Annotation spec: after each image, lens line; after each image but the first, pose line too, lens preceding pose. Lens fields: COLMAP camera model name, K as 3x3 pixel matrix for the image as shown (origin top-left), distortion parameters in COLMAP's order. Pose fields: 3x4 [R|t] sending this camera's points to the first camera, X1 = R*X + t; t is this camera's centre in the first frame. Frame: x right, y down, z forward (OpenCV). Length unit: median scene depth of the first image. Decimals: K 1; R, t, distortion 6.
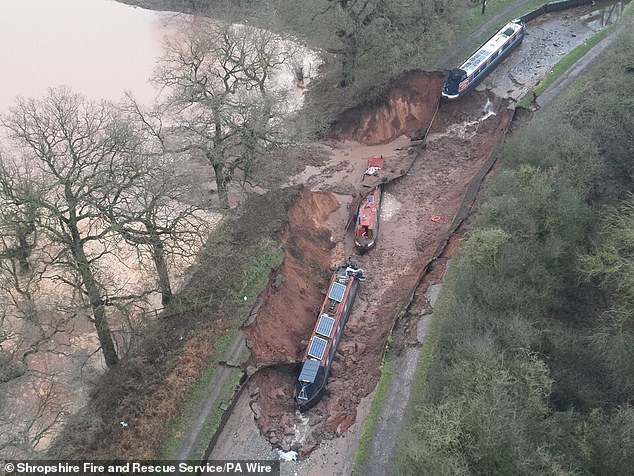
lens RADIAL K [[420.1, 0, 316.5], [0, 420.1, 247.5], [0, 0, 1]] dist [0.052640, -0.076324]
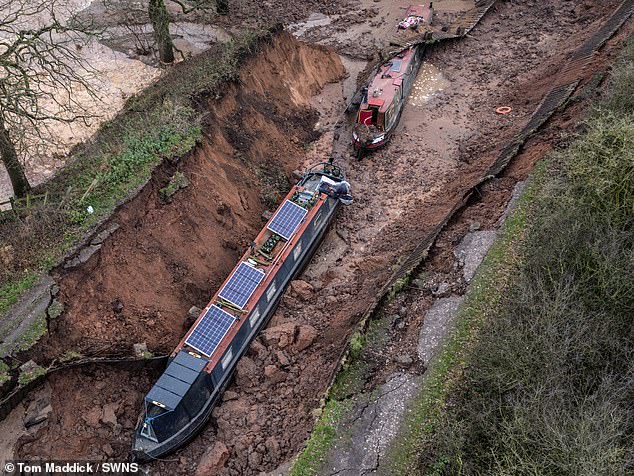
lens RADIAL K [[420.1, 0, 316.5], [0, 420.1, 247.5], [0, 0, 1]] dist [0.052640, -0.076324]
pose [[0.988550, 0.131117, -0.074686, 0.119689], [-0.112785, 0.970839, 0.211543, 0.023743], [0.100245, -0.200698, 0.974511, 0.453519]]
